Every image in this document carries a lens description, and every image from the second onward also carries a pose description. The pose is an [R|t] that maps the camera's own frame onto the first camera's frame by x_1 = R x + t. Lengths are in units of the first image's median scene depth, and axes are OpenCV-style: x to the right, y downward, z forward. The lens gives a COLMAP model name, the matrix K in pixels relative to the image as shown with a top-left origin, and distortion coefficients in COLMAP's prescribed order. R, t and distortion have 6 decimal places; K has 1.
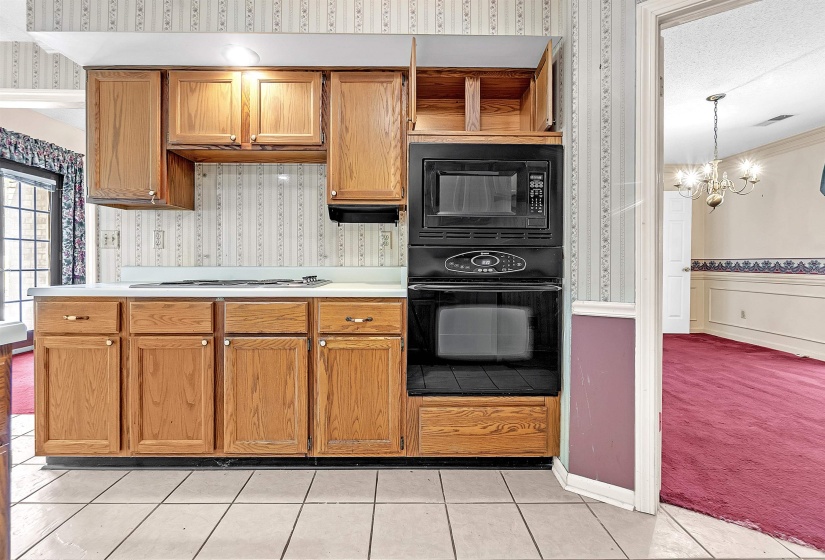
lens RADIAL K [[367.5, 0, 410.5], [0, 367.5, 264.6], [0, 0, 1]] dist [-0.000506, 0.001118]
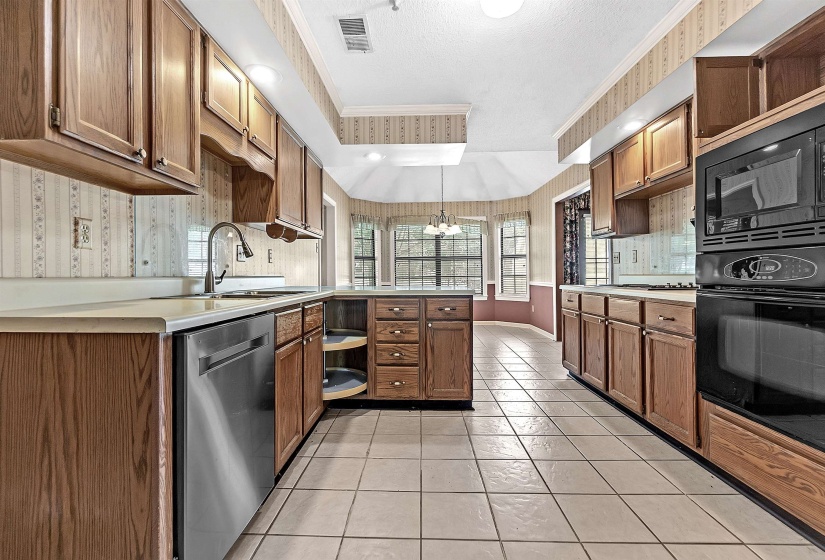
lens RADIAL K [[366.6, 0, 412.3], [0, 366.6, 275.2], [0, 0, 1]] dist [-0.000066, 0.000601]
pose [[-0.029838, -0.000695, -0.999555, 1.057679], [0.000636, 1.000000, -0.000714, 0.010027], [0.999555, -0.000657, -0.029838, 0.212128]]
